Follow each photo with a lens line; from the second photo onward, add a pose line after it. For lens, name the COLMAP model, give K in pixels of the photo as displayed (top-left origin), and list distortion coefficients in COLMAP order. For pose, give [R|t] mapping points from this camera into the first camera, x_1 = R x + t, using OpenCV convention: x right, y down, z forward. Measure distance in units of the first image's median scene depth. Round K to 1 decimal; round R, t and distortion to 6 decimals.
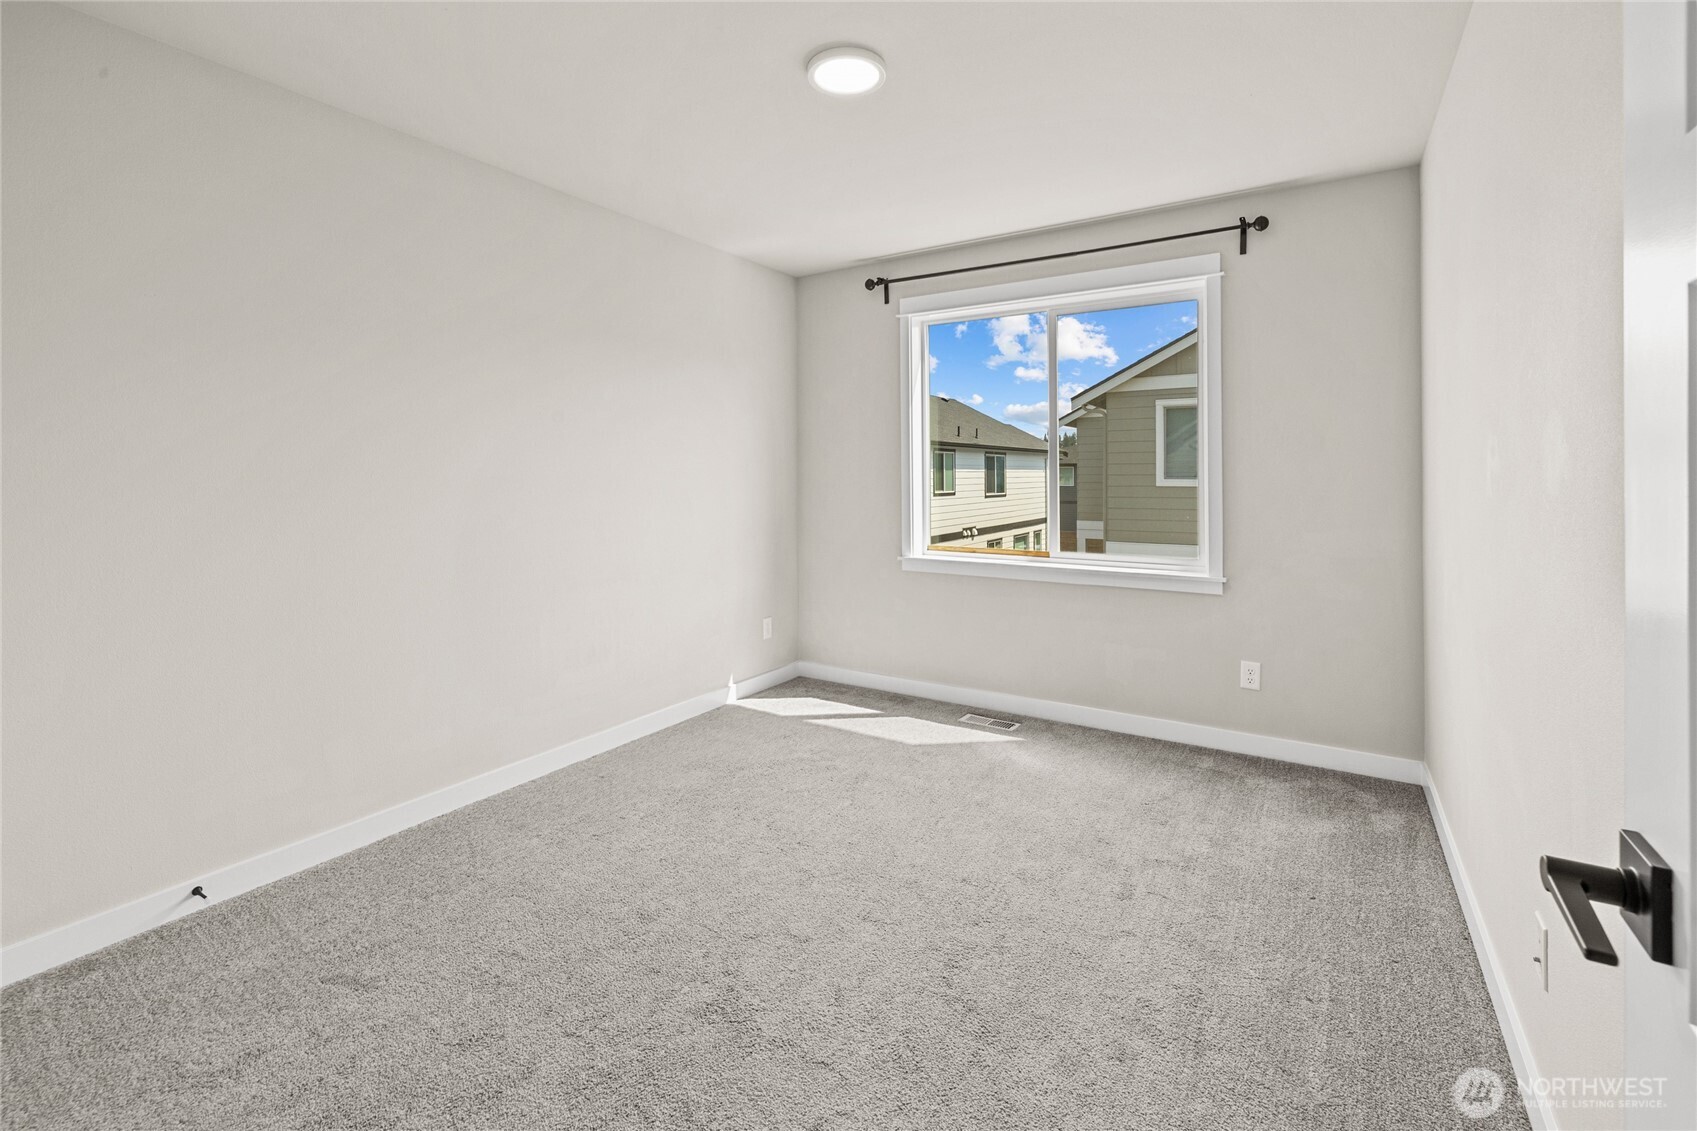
lens RADIAL K [[735.2, 0, 848.5], [0, 735.2, 565.5], [0, 0, 1]] dist [-0.001575, -0.000074]
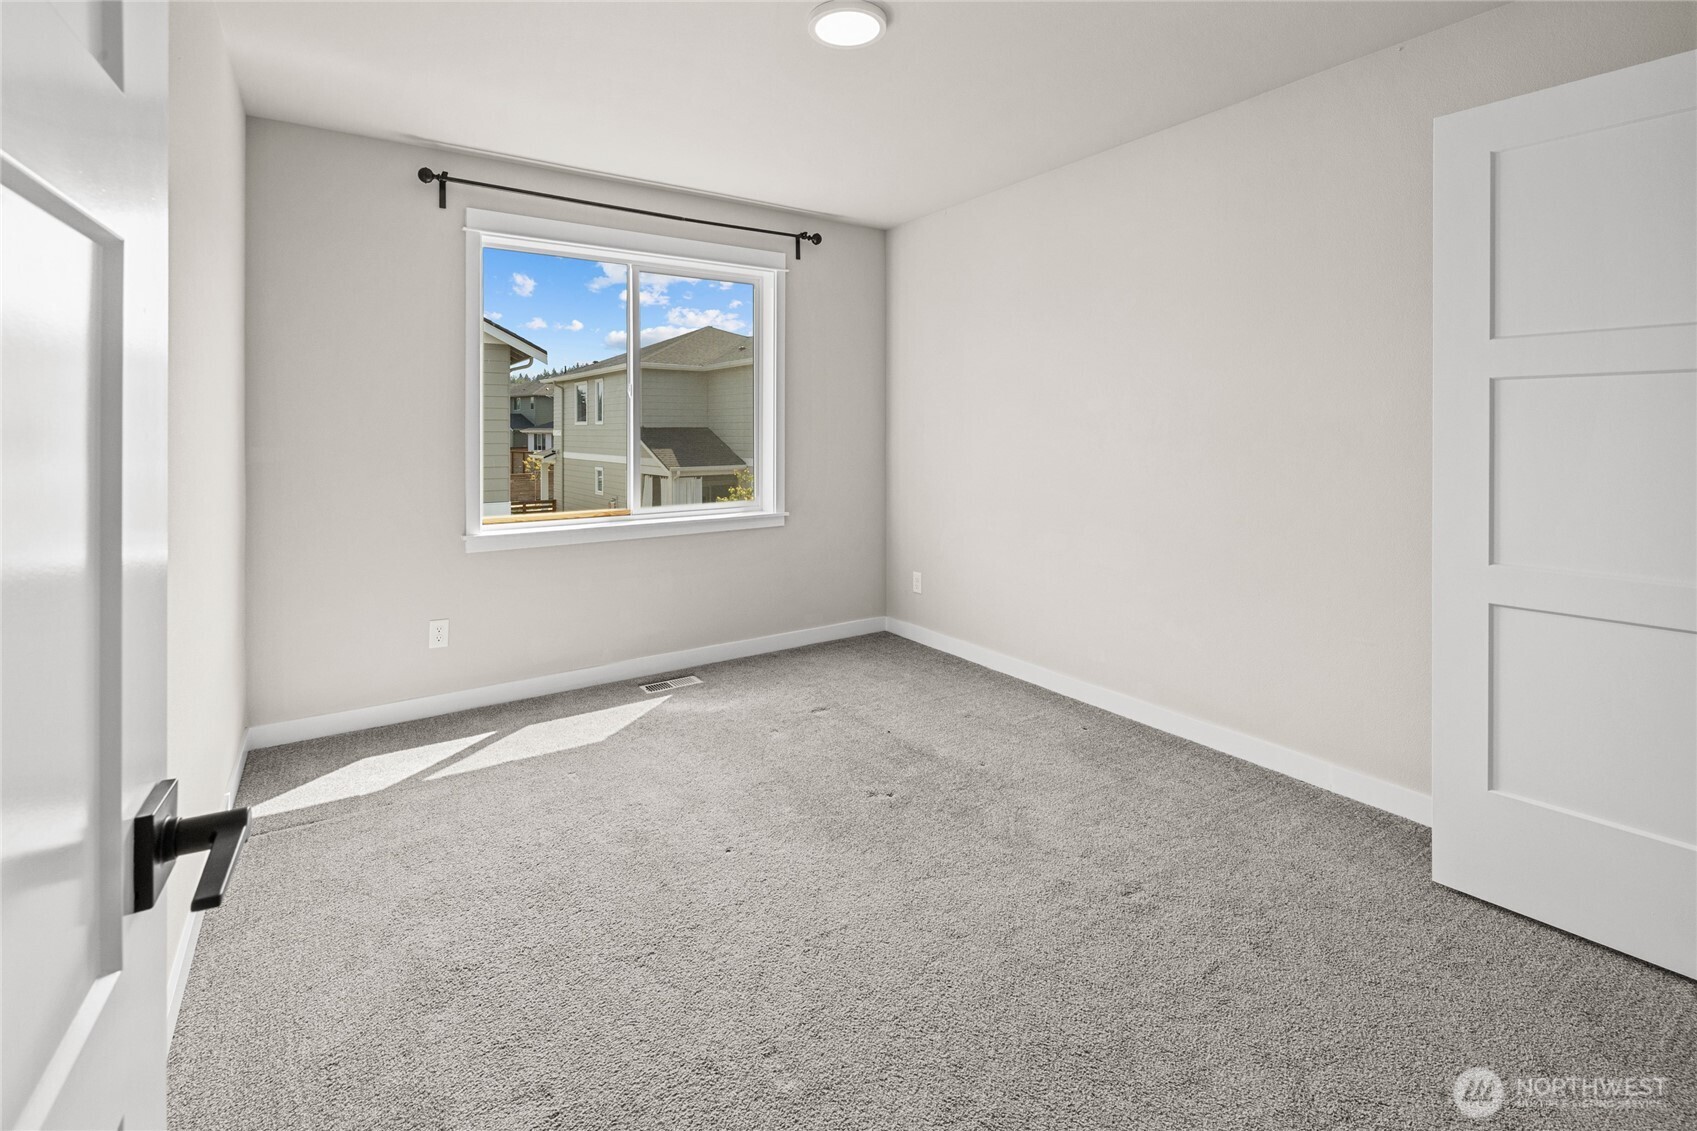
lens RADIAL K [[758.2, 0, 836.1], [0, 758.2, 528.0], [0, 0, 1]] dist [0.026955, 0.000029]
pose [[0.417640, -0.118273, 0.900882, -0.547904], [0.119244, 0.990051, 0.074699, -0.037769], [-0.900754, 0.076227, 0.427588, 0.322986]]
